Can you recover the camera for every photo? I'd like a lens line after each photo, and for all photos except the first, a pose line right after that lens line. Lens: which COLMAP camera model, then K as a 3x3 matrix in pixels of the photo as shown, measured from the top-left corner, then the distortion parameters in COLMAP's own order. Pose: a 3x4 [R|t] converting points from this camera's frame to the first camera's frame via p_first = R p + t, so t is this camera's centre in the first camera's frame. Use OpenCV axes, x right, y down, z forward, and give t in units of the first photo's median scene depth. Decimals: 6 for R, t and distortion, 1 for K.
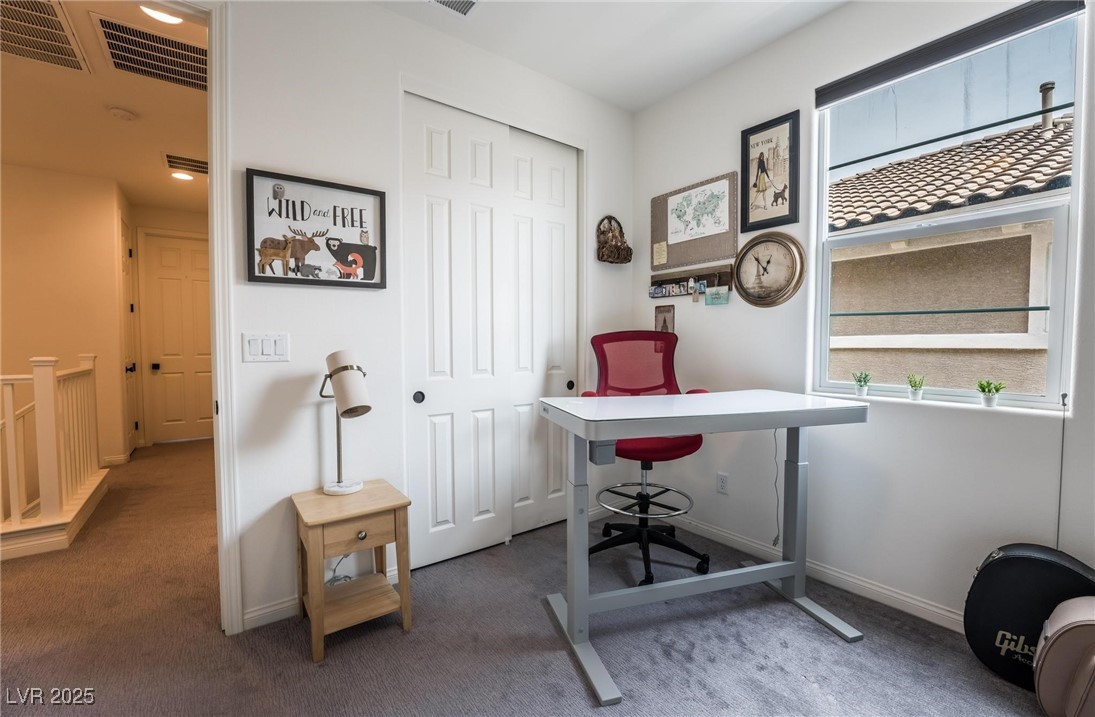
lens RADIAL K [[466.1, 0, 547.5], [0, 466.1, 358.5], [0, 0, 1]] dist [-0.001720, -0.000221]
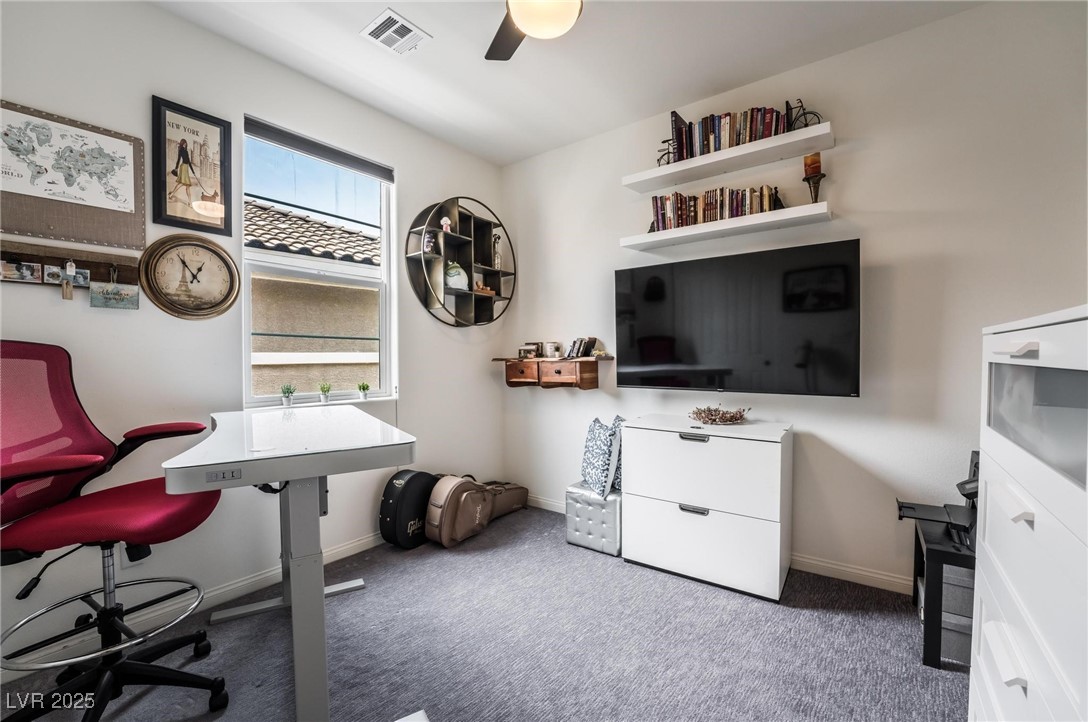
lens RADIAL K [[451.5, 0, 544.0], [0, 451.5, 361.0], [0, 0, 1]] dist [-0.011411, 0.000421]
pose [[-0.260348, -0.004736, 0.965503, -0.505617], [0.042581, 0.998959, 0.016382, -0.019199], [-0.964575, 0.045377, -0.259875, 0.586284]]
